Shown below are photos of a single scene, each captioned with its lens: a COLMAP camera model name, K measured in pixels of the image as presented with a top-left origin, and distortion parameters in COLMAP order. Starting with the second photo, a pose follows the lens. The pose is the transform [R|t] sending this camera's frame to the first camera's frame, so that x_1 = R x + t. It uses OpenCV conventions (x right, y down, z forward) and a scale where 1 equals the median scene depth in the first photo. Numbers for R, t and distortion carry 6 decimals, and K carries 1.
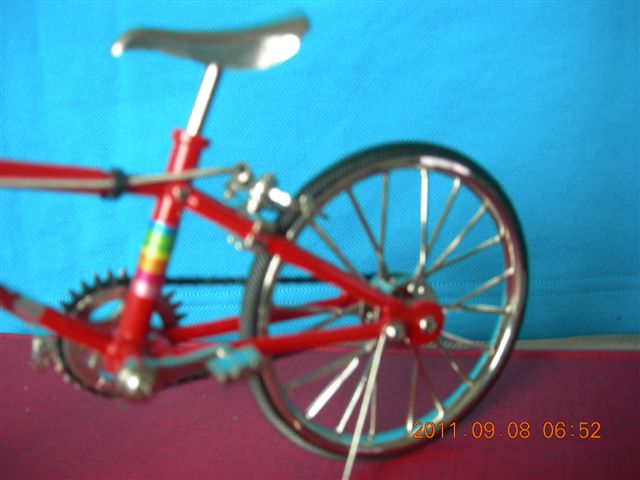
lens RADIAL K [[657.8, 0, 320.0], [0, 657.8, 240.0], [0, 0, 1]] dist [-0.131621, -0.003402]
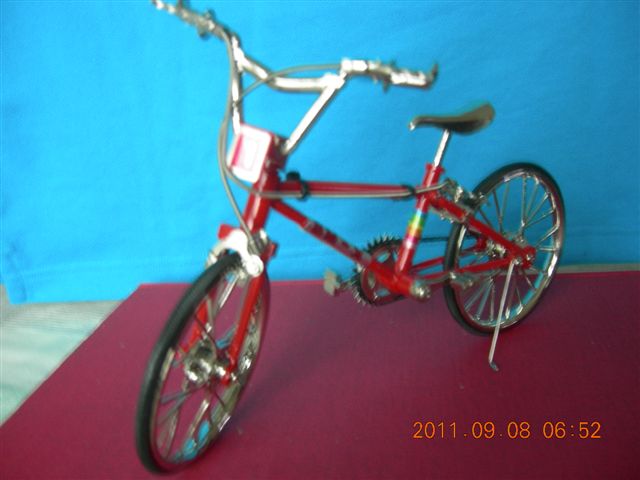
lens RADIAL K [[657.8, 0, 320.0], [0, 657.8, 240.0], [0, 0, 1]] dist [-0.131621, -0.003402]
pose [[0.987682, -0.038684, 0.151615, -0.785952], [0.026752, 0.996438, 0.079967, -0.098075], [-0.154169, -0.074926, 0.985200, -0.845079]]
